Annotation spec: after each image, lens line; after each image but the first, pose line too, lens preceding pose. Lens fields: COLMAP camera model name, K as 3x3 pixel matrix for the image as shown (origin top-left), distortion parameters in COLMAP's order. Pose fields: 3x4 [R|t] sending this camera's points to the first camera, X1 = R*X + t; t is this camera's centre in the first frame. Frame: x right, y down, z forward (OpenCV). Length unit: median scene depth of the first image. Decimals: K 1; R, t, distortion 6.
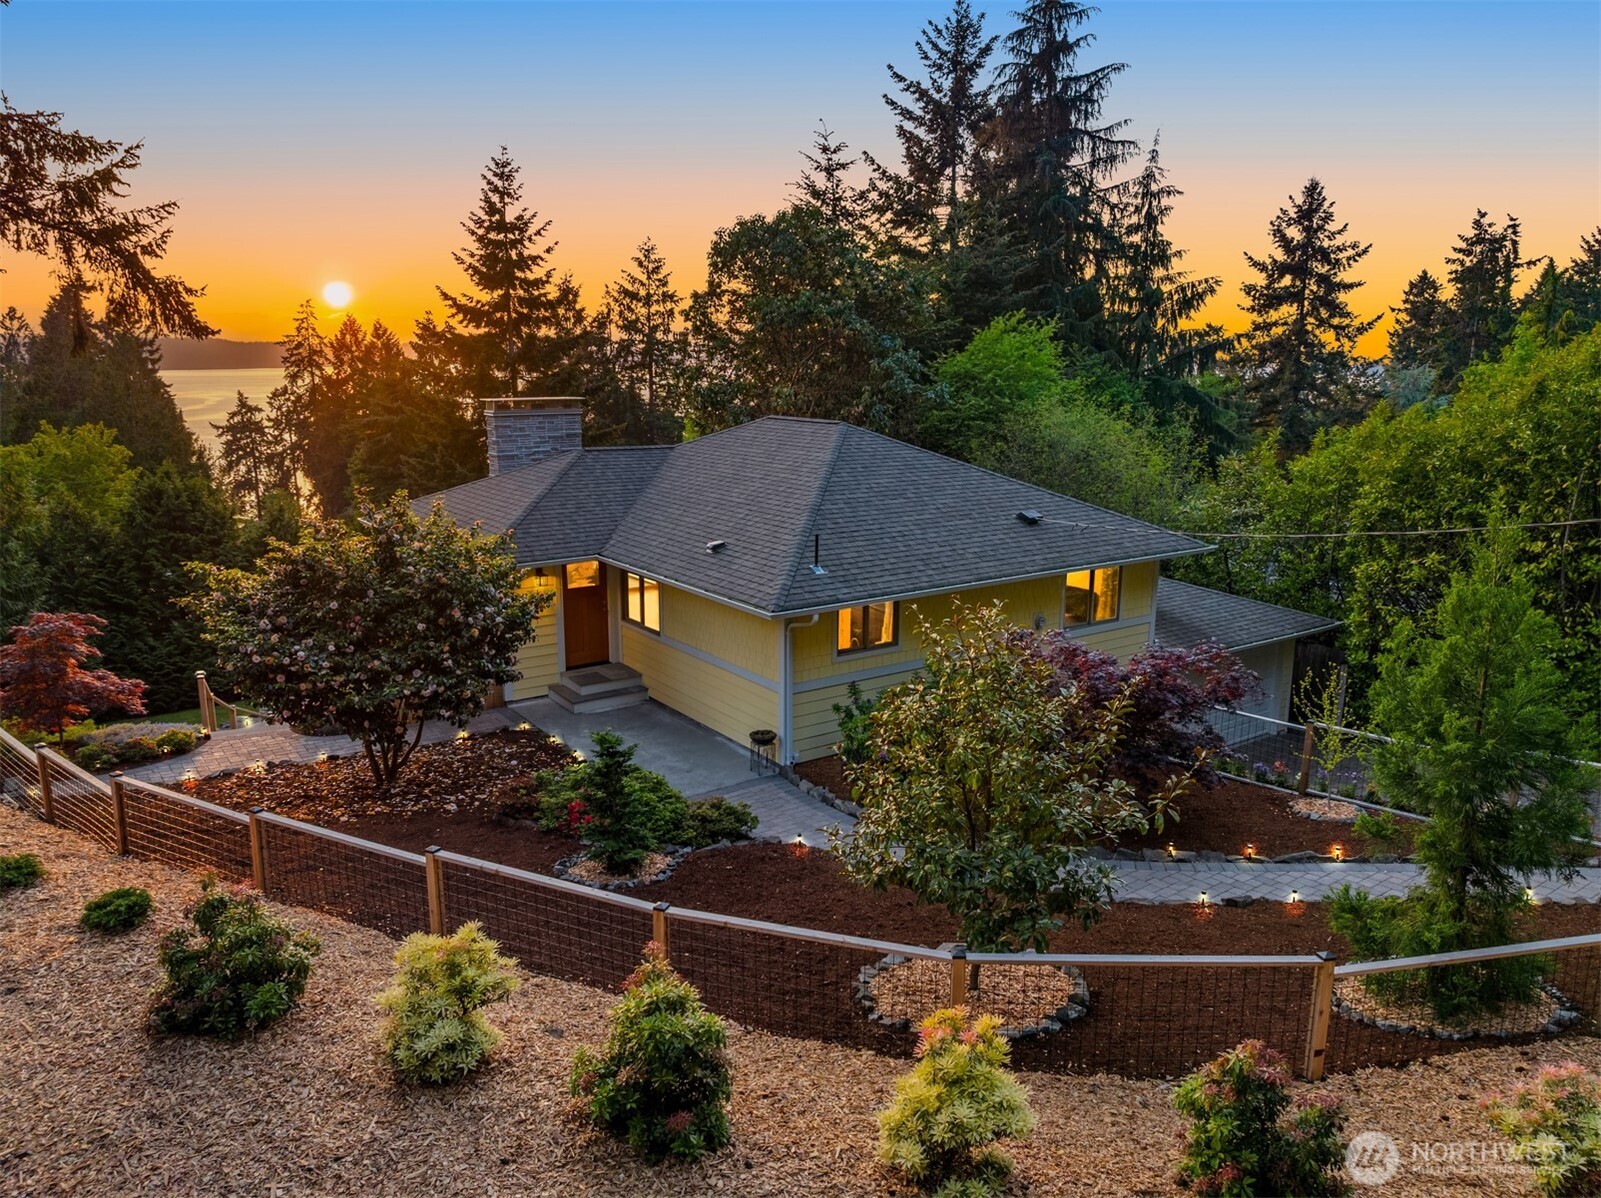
lens RADIAL K [[1131.9, 0, 800.5], [0, 1131.9, 599.0], [0, 0, 1]] dist [-0.024391, 0.001442]
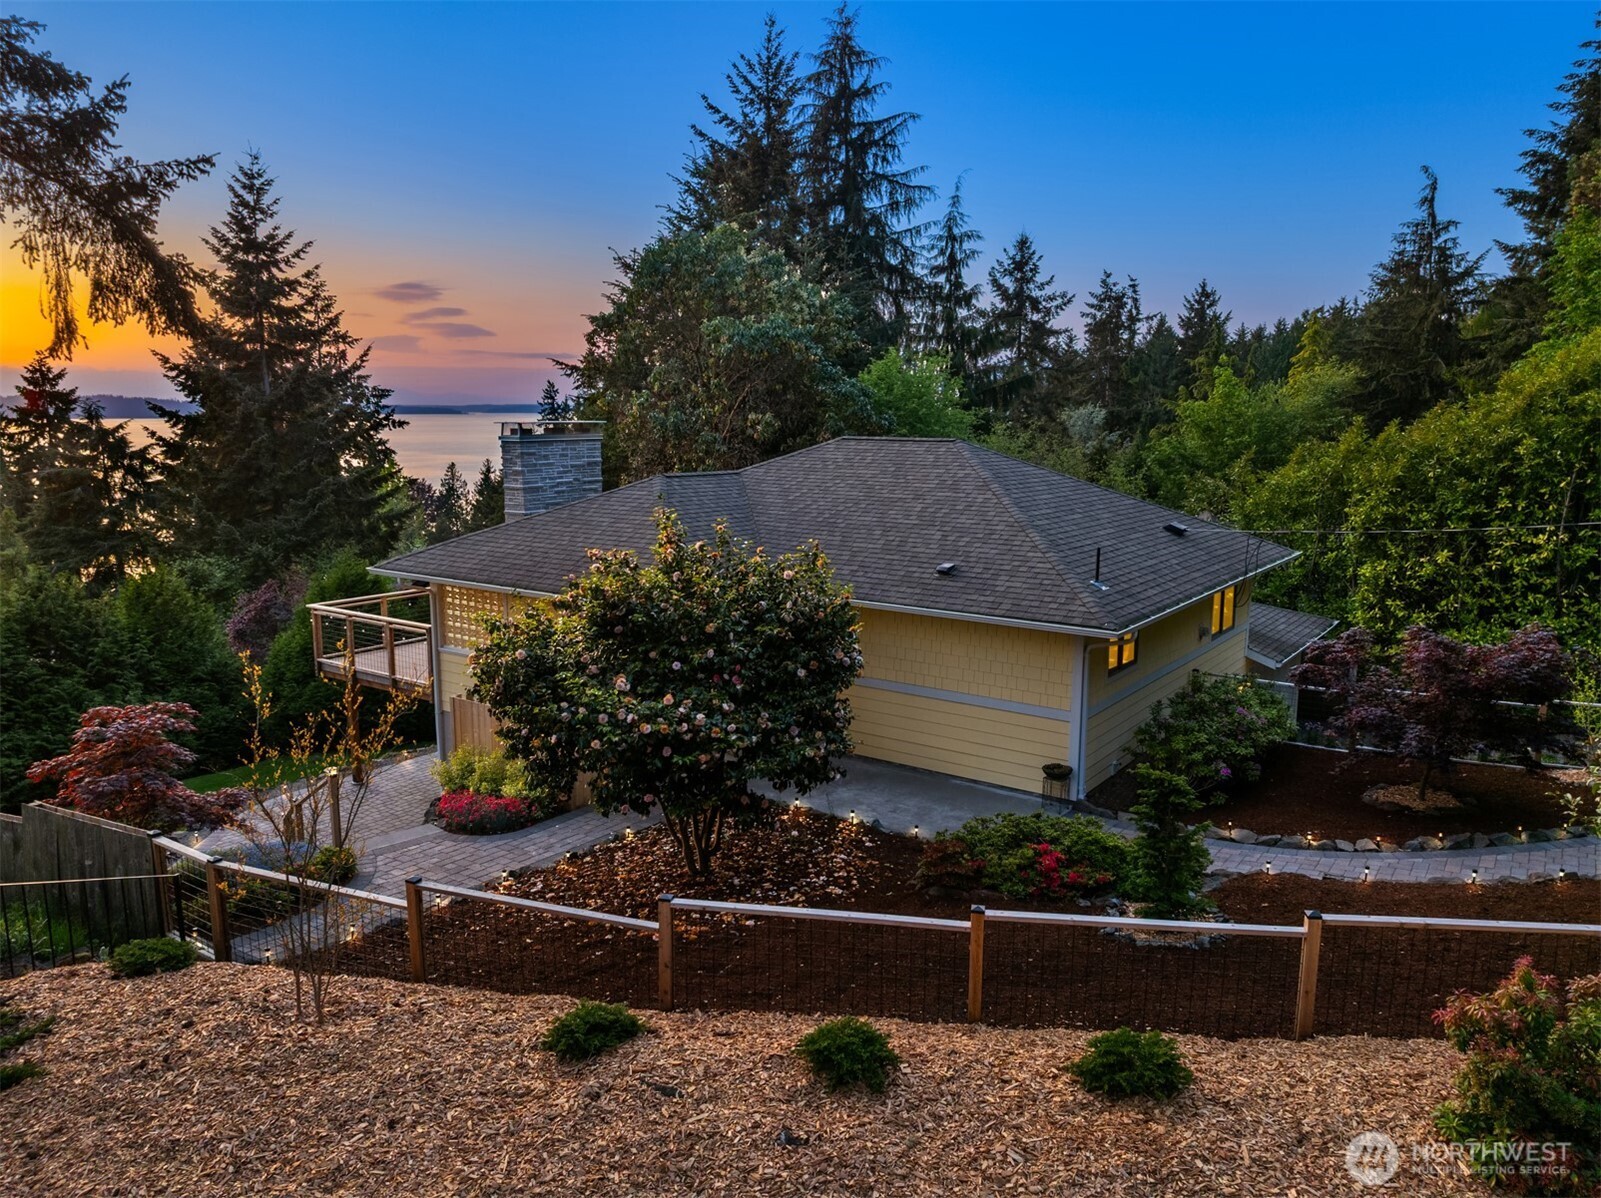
lens RADIAL K [[1129.9, 0, 802.4], [0, 1129.9, 608.2], [0, 0, 1]] dist [-0.030547, 0.000234]
pose [[0.947454, -0.058502, 0.314498, -0.163242], [0.069119, 0.997350, -0.022703, -0.001156], [-0.312337, 0.043248, 0.948986, 0.061243]]
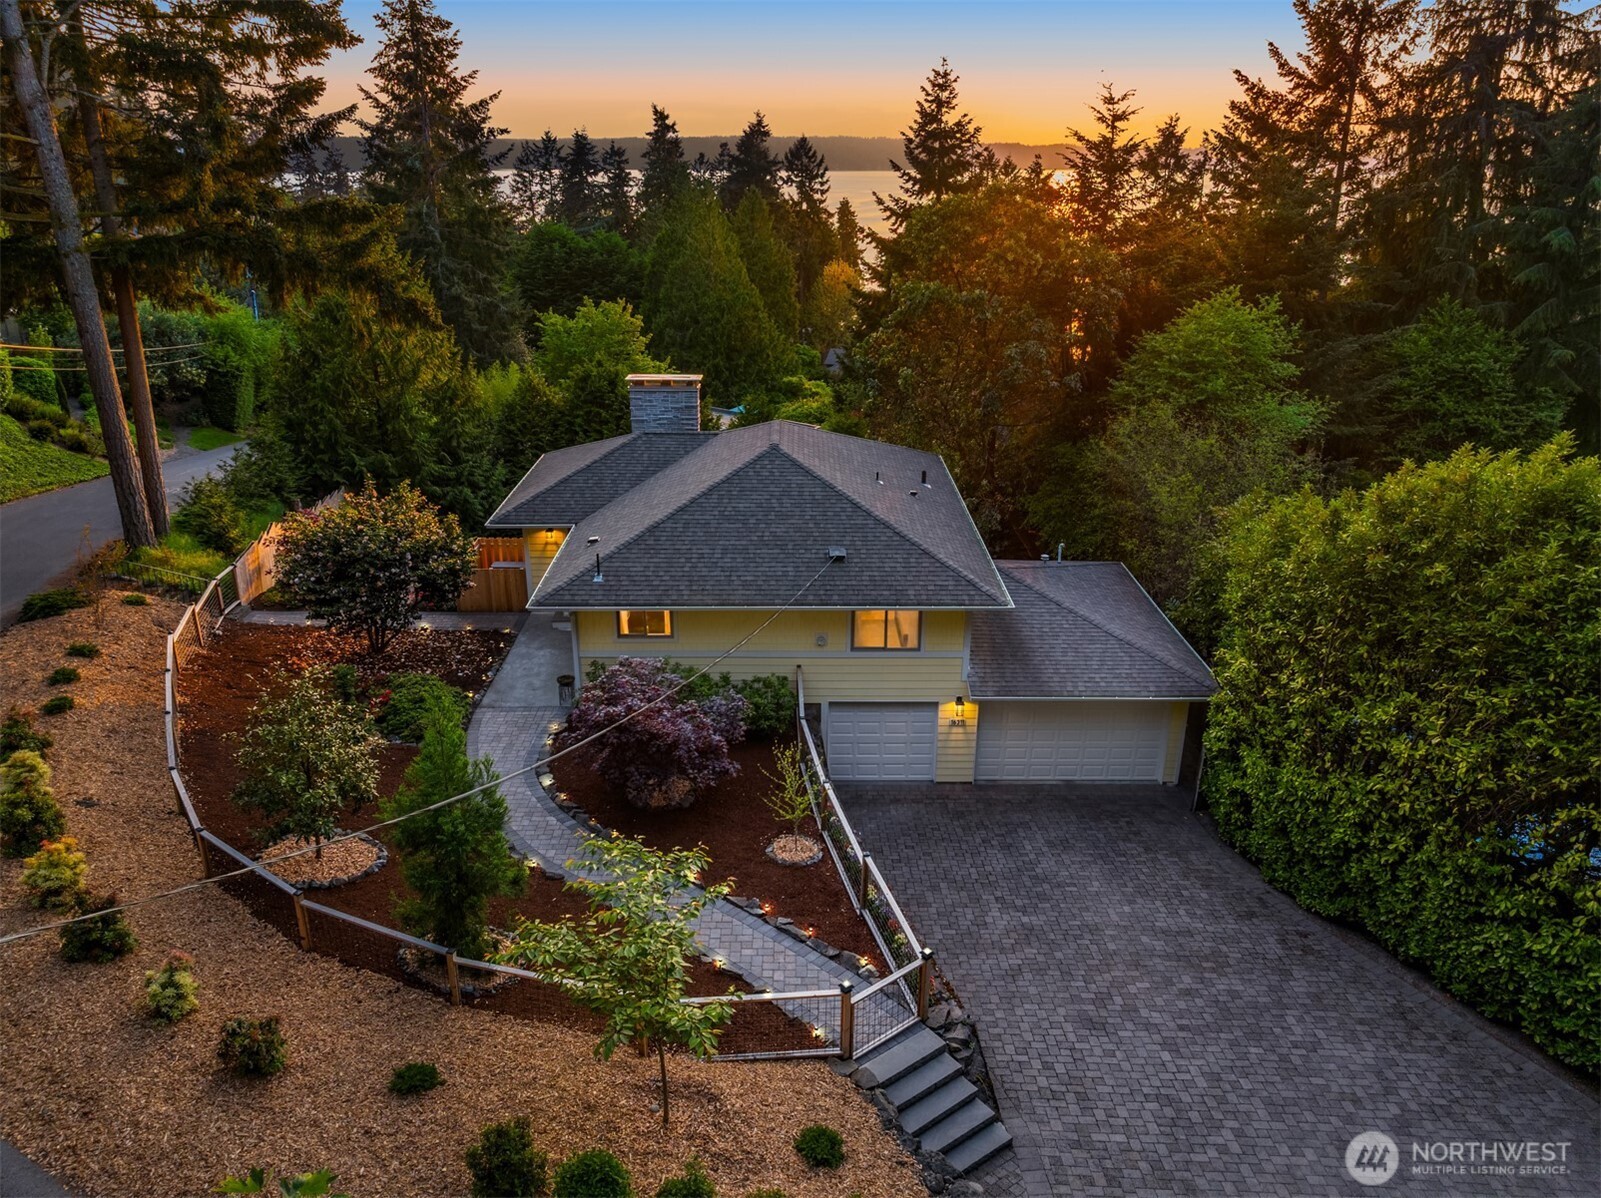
lens RADIAL K [[1131.9, 0, 800.5], [0, 1131.9, 599.0], [0, 0, 1]] dist [-0.024391, 0.001442]
pose [[0.827140, 0.206660, -0.522619, 0.308883], [-0.121207, 0.973648, 0.193179, -0.097003], [0.548769, -0.096441, 0.830392, -0.015032]]
